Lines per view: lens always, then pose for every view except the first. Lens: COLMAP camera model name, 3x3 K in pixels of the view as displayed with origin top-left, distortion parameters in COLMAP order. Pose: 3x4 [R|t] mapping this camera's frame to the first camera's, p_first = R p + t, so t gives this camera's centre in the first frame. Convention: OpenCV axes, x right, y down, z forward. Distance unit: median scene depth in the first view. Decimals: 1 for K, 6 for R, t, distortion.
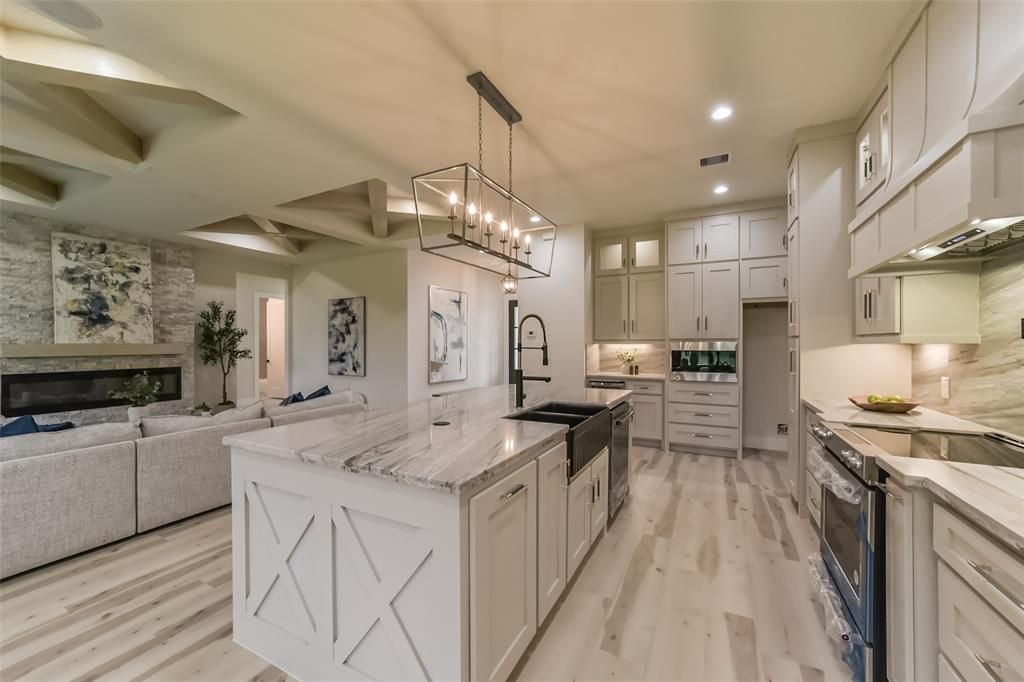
lens RADIAL K [[394.8, 0, 511.7], [0, 394.8, 344.7], [0, 0, 1]] dist [-0.023138, 0.010235]
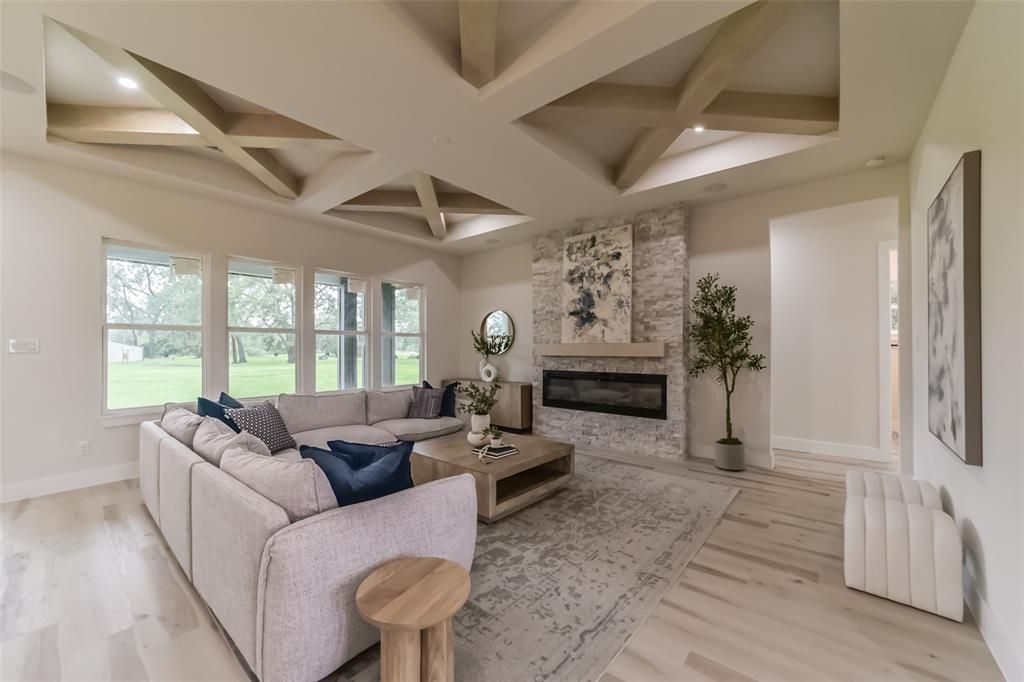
lens RADIAL K [[394.8, 0, 511.7], [0, 394.8, 344.7], [0, 0, 1]] dist [-0.023138, 0.010235]
pose [[-0.205875, -0.005024, -0.978565, -0.085424], [0.000290, 0.999986, -0.005195, 0.005101], [0.978578, -0.001353, -0.205871, 1.009365]]
